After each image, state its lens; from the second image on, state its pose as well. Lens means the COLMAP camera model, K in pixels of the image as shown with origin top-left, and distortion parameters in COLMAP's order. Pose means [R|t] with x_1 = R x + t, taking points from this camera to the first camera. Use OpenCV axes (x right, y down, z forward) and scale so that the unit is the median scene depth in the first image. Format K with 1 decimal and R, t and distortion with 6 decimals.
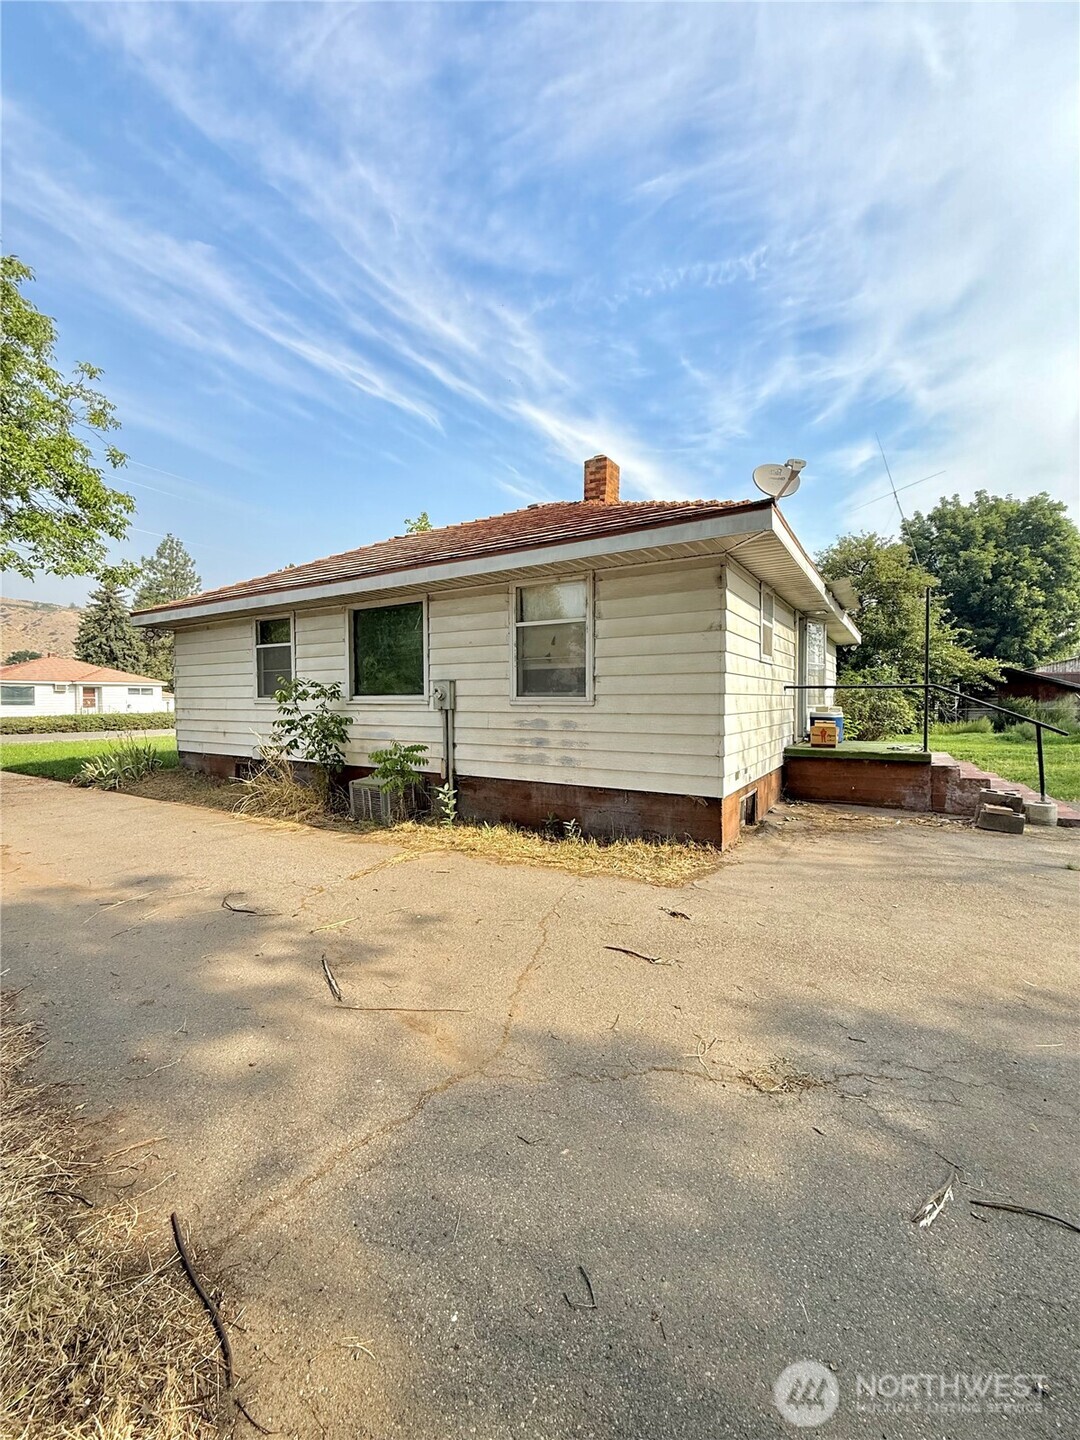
lens RADIAL K [[573.3, 0, 539.9], [0, 573.3, 717.8], [0, 0, 1]] dist [-0.000178, -0.000049]
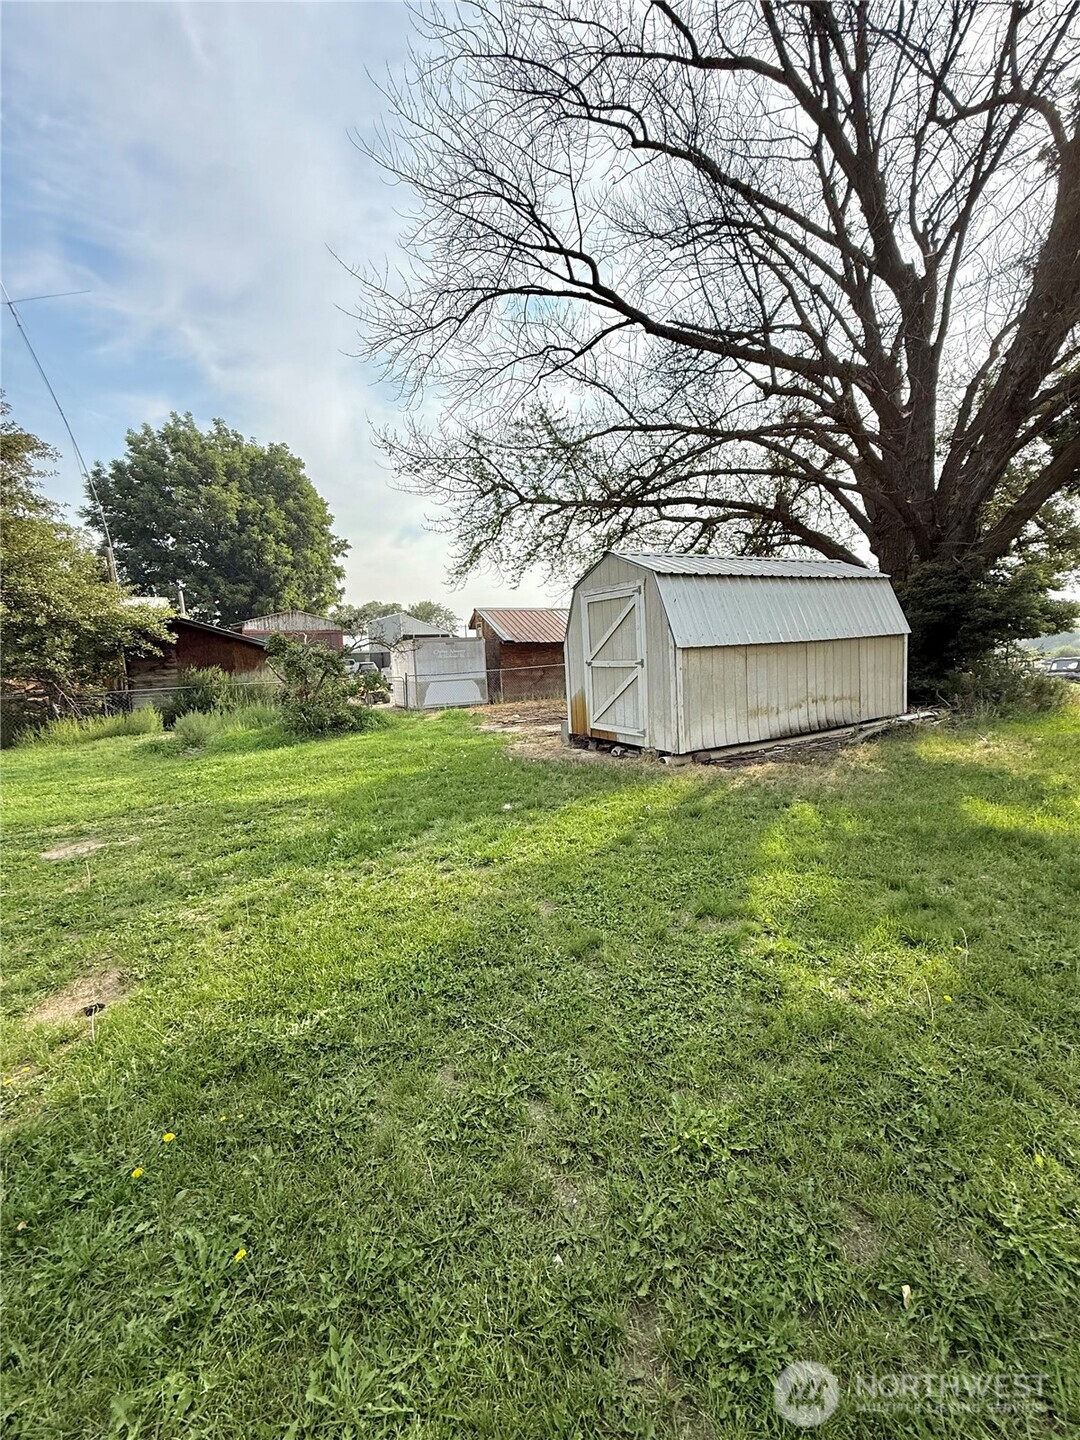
lens RADIAL K [[573.3, 0, 539.9], [0, 573.3, 717.8], [0, 0, 1]] dist [-0.000178, -0.000049]
pose [[0.486369, -0.108328, 0.867012, 0.228077], [0.061059, 0.994073, 0.089951, -0.007461], [-0.871618, 0.009189, 0.490100, 0.185598]]
